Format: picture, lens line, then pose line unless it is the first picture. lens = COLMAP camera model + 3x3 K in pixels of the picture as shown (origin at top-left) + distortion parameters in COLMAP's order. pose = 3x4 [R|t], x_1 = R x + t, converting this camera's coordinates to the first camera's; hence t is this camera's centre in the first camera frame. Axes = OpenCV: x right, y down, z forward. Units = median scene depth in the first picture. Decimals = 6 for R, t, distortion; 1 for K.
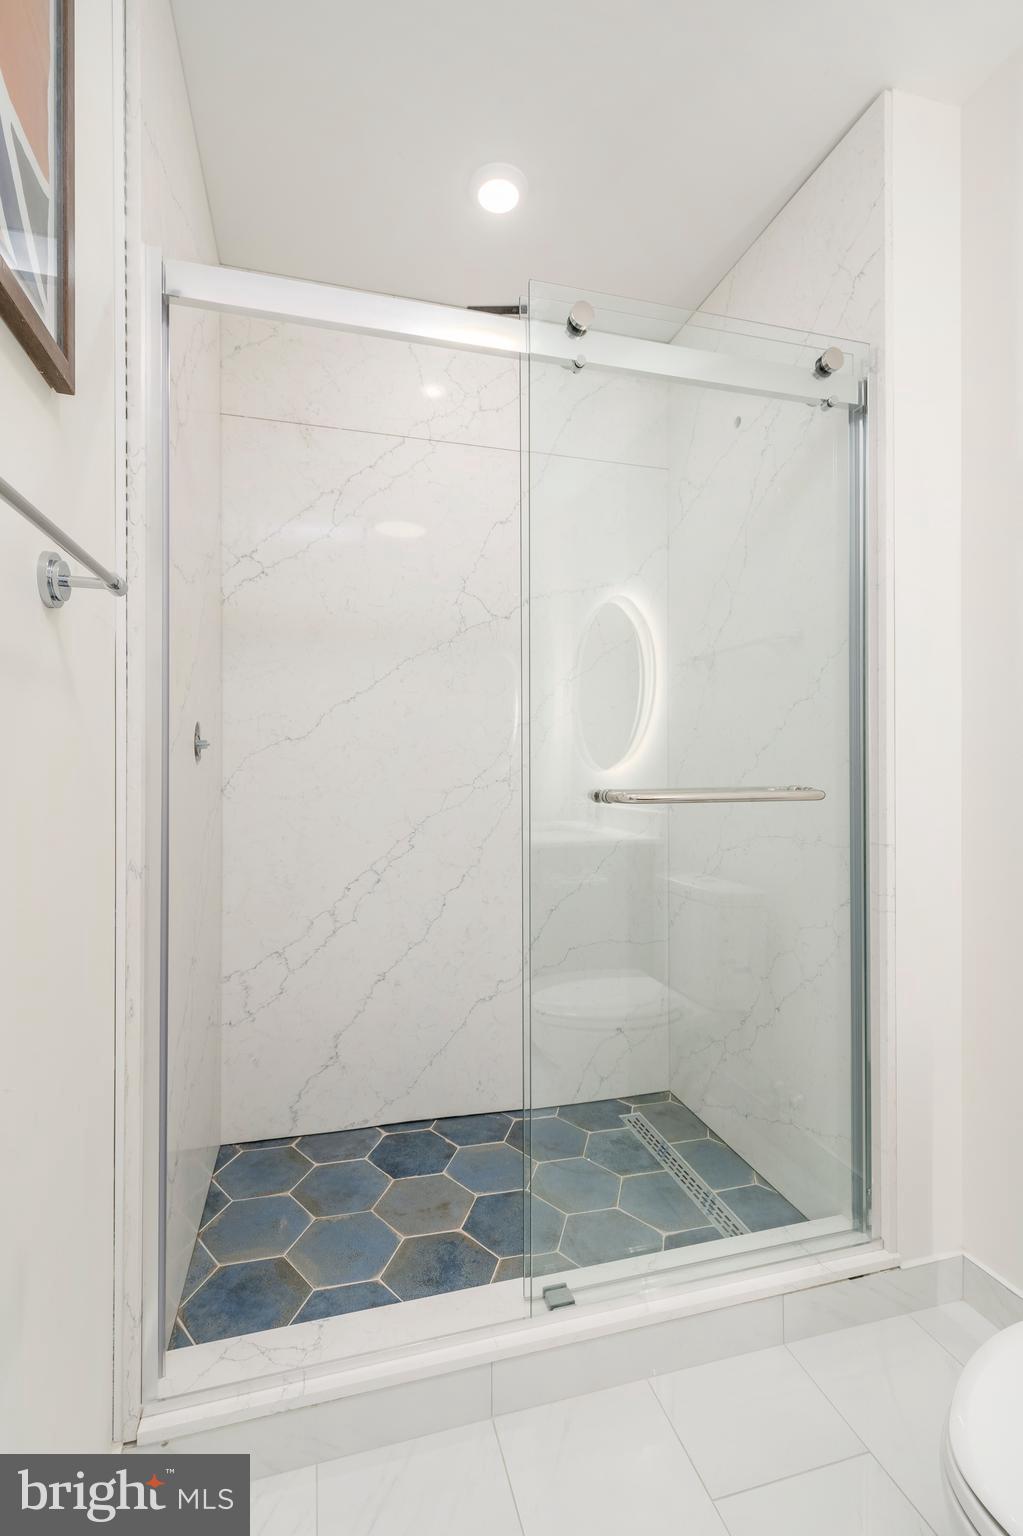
lens RADIAL K [[708.9, 0, 510.3], [0, 708.9, 761.3], [0, 0, 1]] dist [0.005132, -0.002482]
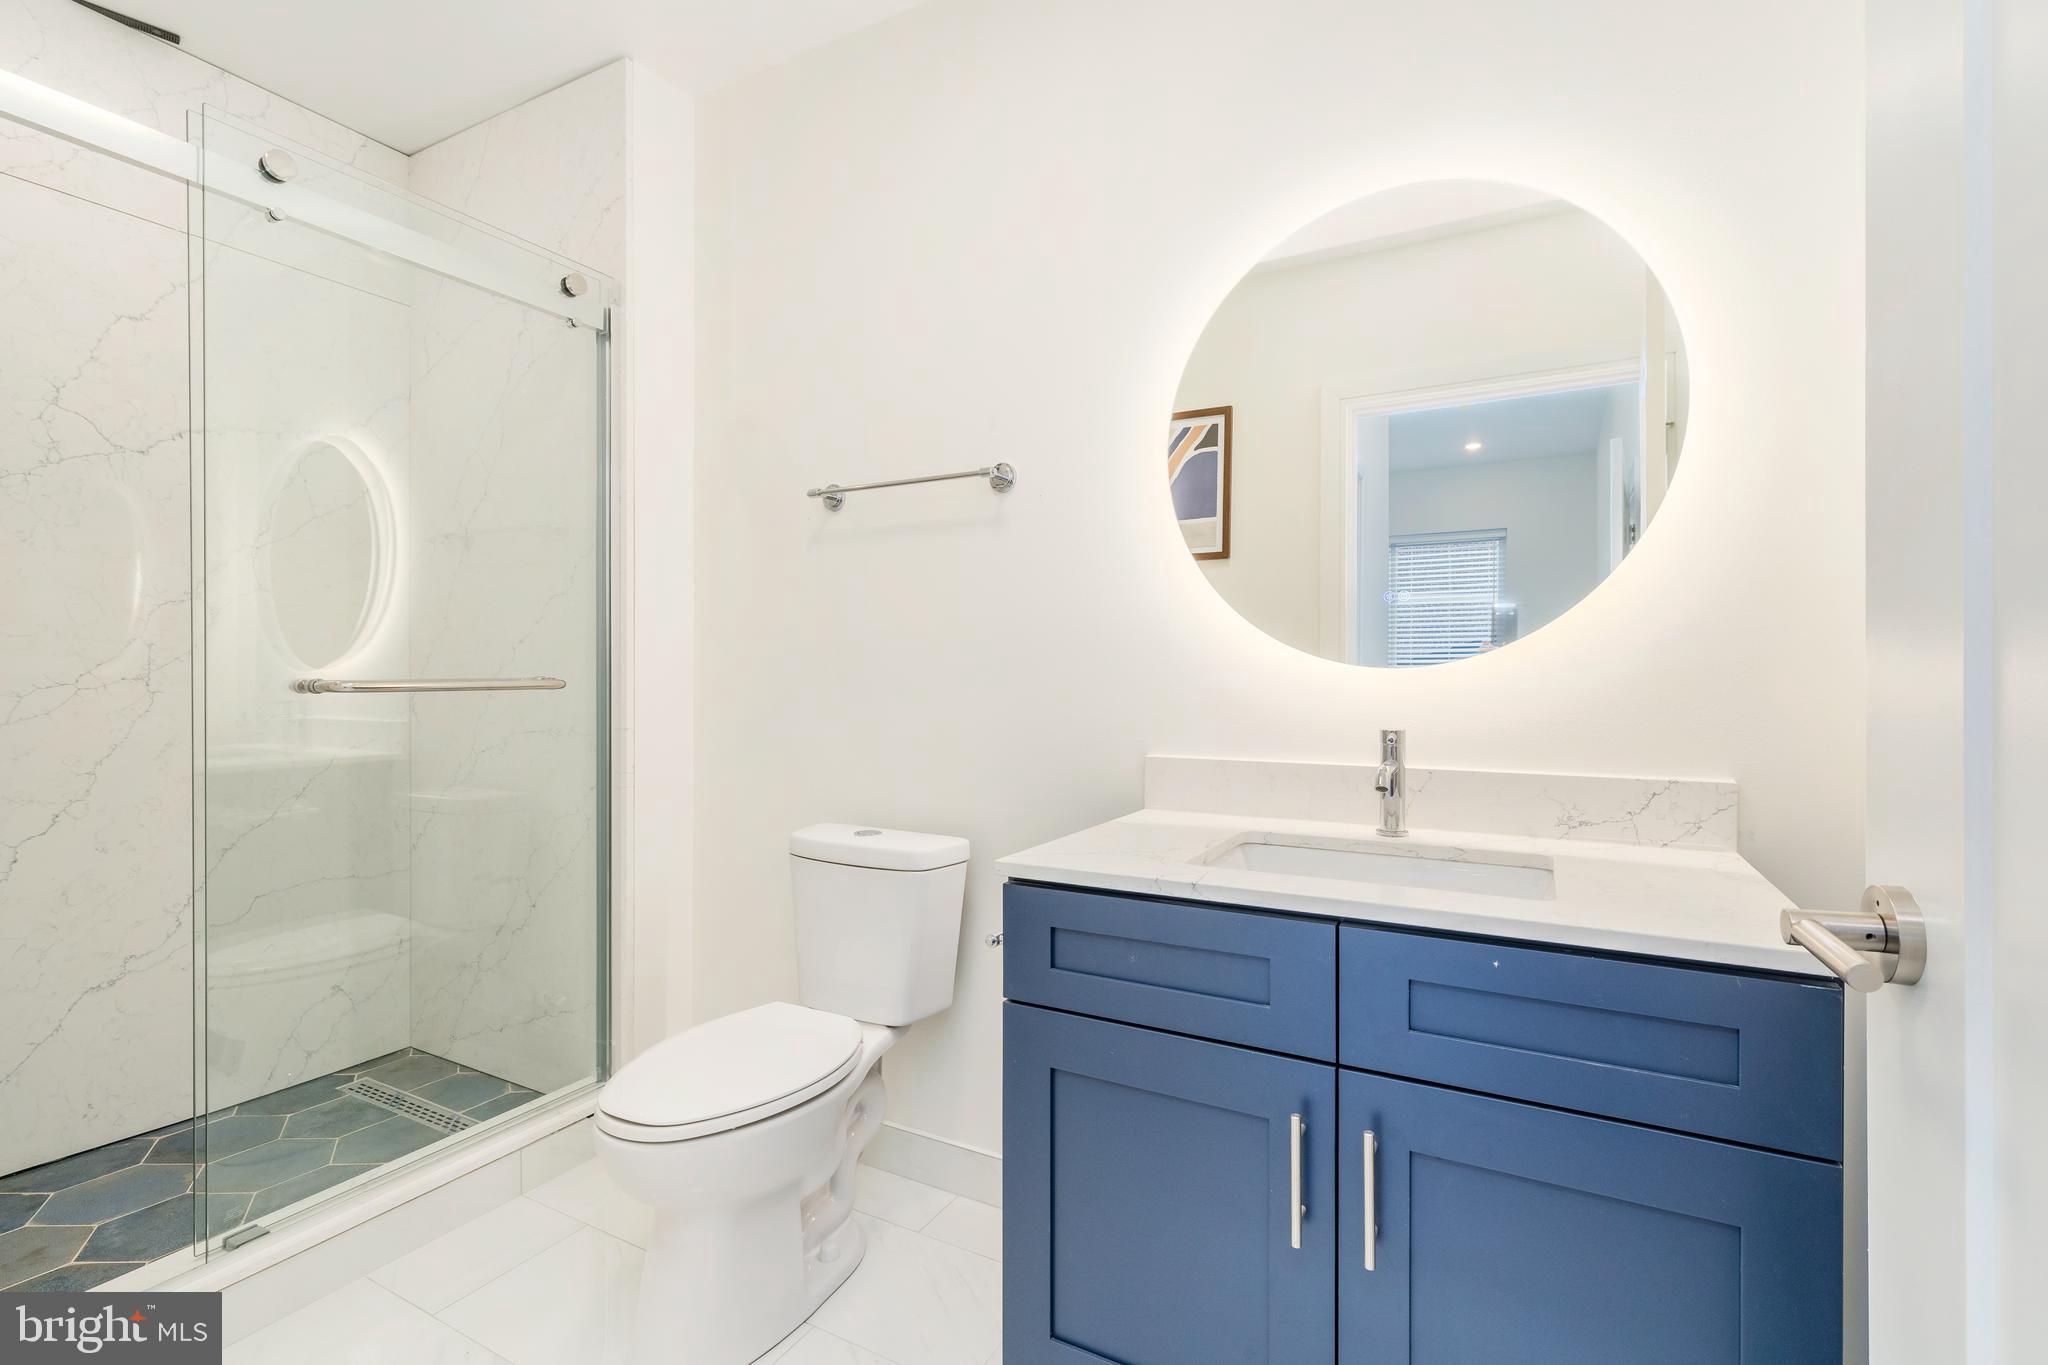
lens RADIAL K [[896.6, 0, 1013.2], [0, 896.6, 676.3], [0, 0, 1]] dist [0.001653, 0.001042]
pose [[0.703026, -0.001429, 0.711163, -0.040195], [-0.007673, 0.999925, 0.009595, 0.011710], [-0.711123, -0.012202, 0.702962, -0.334712]]
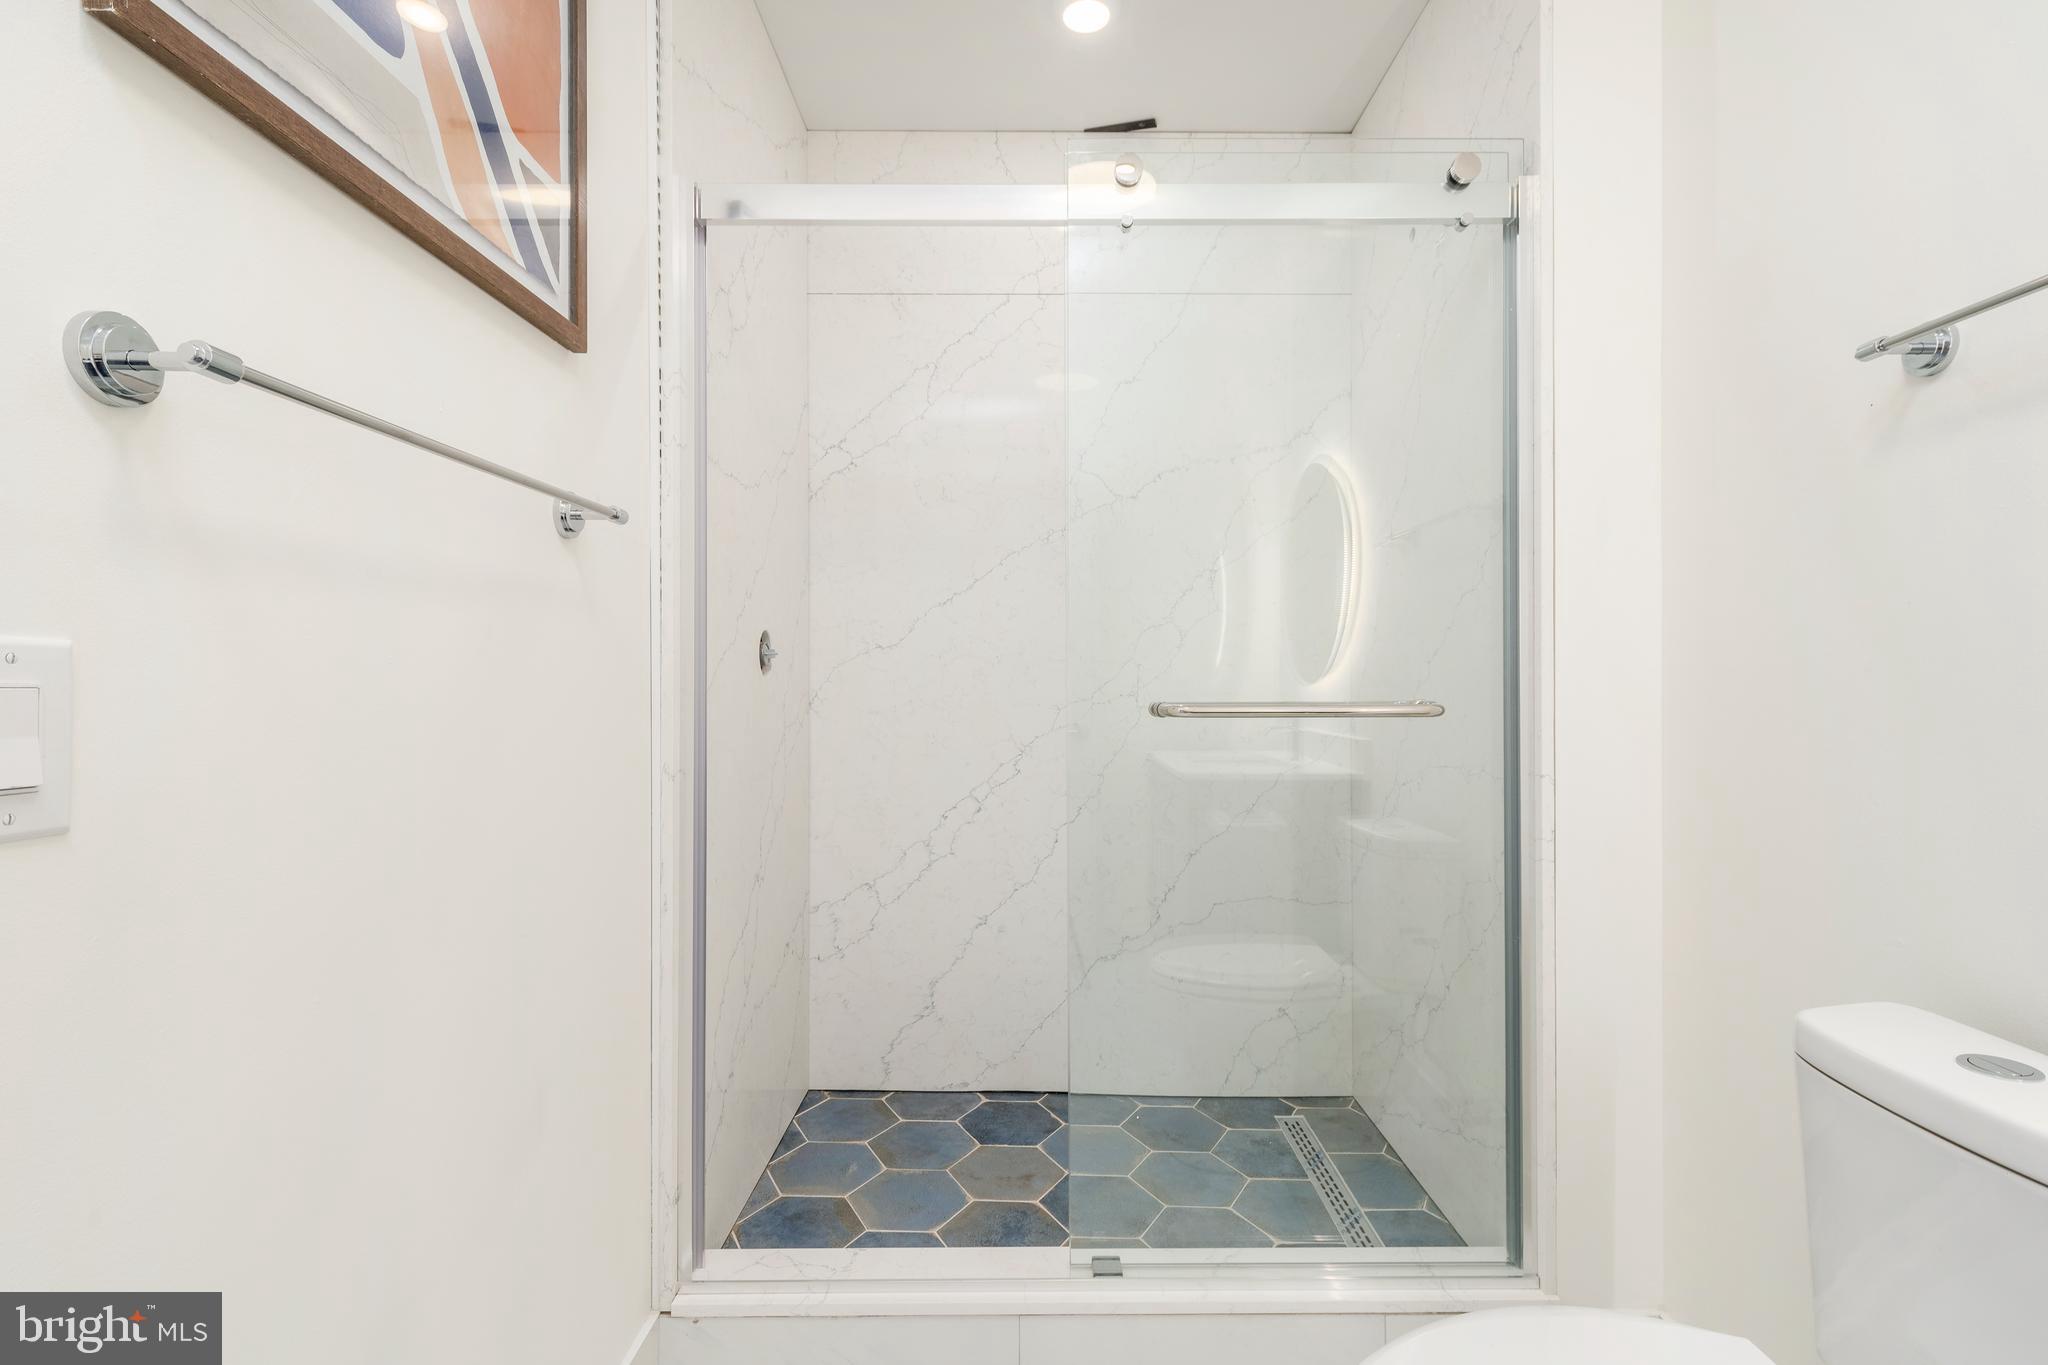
lens RADIAL K [[945.2, 0, 1020.0], [0, 945.2, 677.7], [0, 0, 1]] dist [0.005132, -0.002482]
pose [[0.967365, -0.000087, -0.253385, 0.177430], [0.000875, 0.999995, 0.002998, 0.004030], [0.253384, -0.003122, 0.967361, -0.121475]]
